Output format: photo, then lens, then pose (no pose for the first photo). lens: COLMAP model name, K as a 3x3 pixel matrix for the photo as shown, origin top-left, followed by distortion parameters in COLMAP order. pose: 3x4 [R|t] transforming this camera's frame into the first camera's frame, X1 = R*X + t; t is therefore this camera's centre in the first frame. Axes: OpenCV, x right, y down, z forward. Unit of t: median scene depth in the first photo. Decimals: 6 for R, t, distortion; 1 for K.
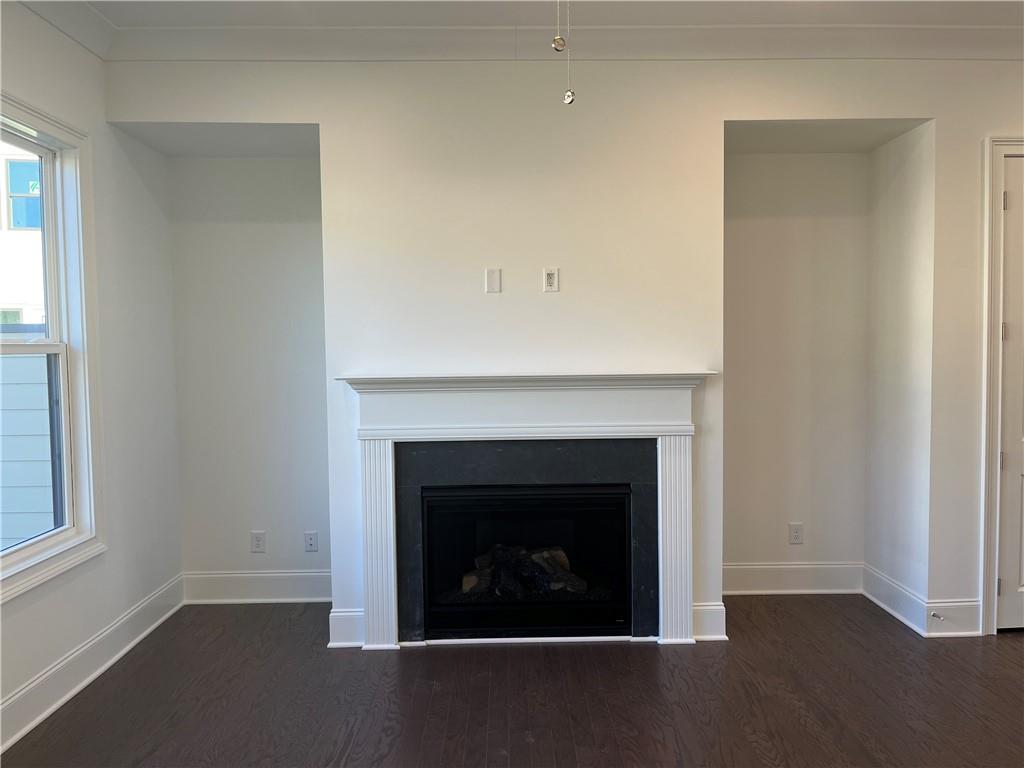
lens RADIAL K [[787.8, 0, 512.9], [0, 787.8, 382.6], [0, 0, 1]] dist [0.032313, -0.002706]
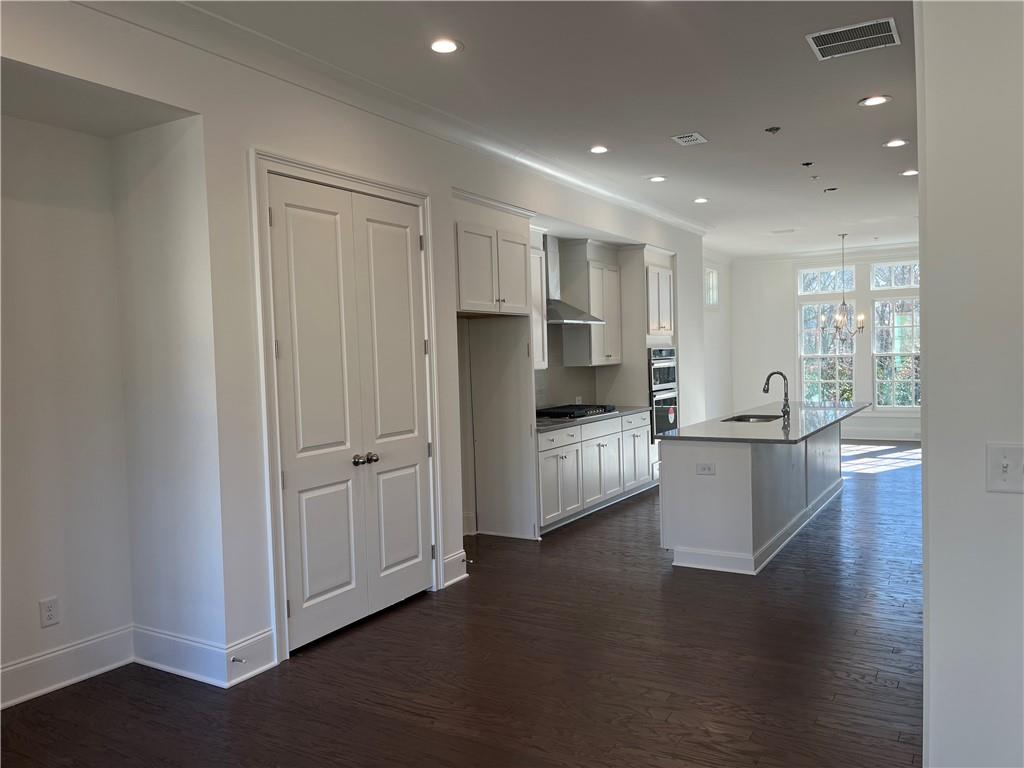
lens RADIAL K [[787.8, 0, 512.4], [0, 787.8, 387.4], [0, 0, 1]] dist [0.032313, -0.002706]
pose [[0.526658, -0.036124, 0.849310, -0.062969], [0.057655, 0.998314, 0.006709, -0.007042], [-0.848120, 0.045433, 0.527852, 0.236963]]
